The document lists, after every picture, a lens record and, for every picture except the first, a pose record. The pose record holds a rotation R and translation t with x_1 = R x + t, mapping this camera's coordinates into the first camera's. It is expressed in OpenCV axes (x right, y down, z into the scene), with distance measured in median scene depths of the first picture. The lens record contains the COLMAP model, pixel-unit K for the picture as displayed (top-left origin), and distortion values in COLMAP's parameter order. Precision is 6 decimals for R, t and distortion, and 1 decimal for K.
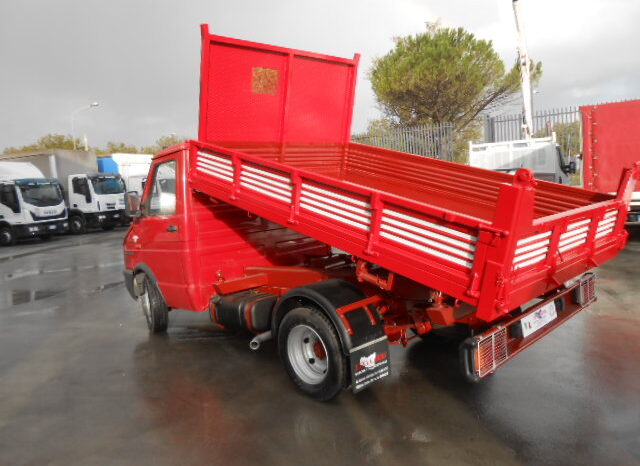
lens RADIAL K [[488.5, 0, 320.0], [0, 488.5, 233.0], [0, 0, 1]] dist [-0.059878, 0.062692]
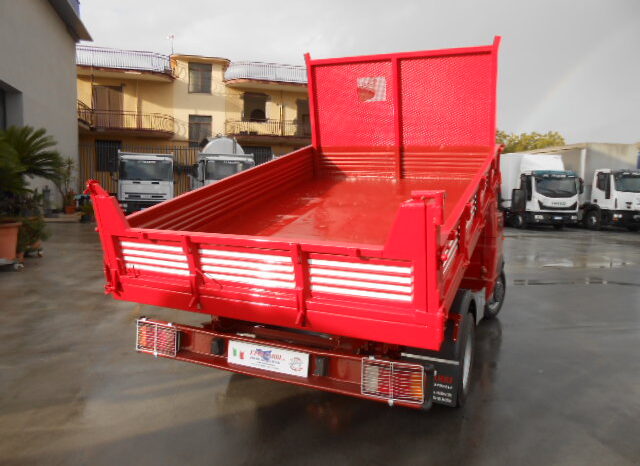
lens RADIAL K [[488.5, 0, 320.0], [0, 488.5, 233.0], [0, 0, 1]] dist [-0.059878, 0.062692]
pose [[0.372050, 0.166674, -0.913126, 0.338648], [-0.148888, 0.981724, 0.118531, -0.043945], [0.916194, 0.091853, 0.390066, 0.198483]]
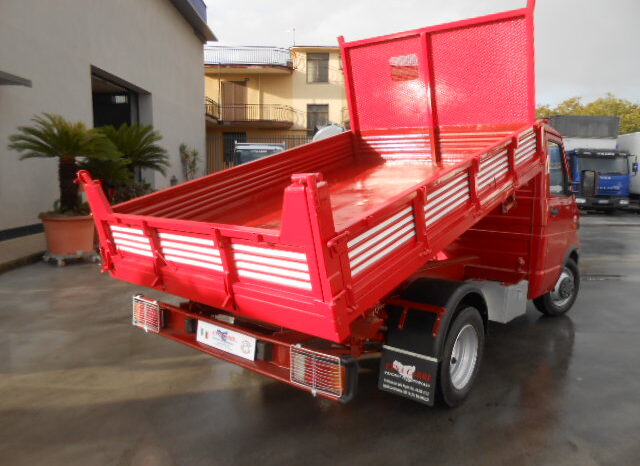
lens RADIAL K [[488.5, 0, 320.0], [0, 488.5, 233.0], [0, 0, 1]] dist [-0.059878, 0.062692]
pose [[0.114167, 0.194434, -0.974249, 0.357003], [-0.117149, 0.976454, 0.181146, -0.054562], [0.986530, 0.093451, 0.134256, 0.281914]]
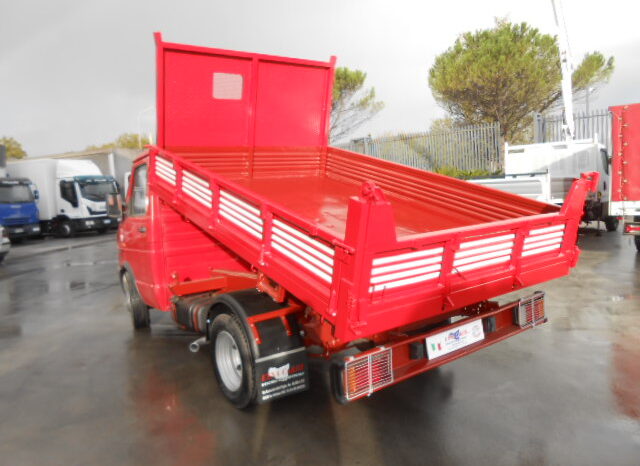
lens RADIAL K [[488.5, 0, 320.0], [0, 488.5, 233.0], [0, 0, 1]] dist [-0.059878, 0.062692]
pose [[0.990573, 0.027793, -0.134133, 0.085323], [-0.027468, 0.999614, 0.004274, -0.006814], [0.134200, -0.000549, 0.990954, 0.010407]]
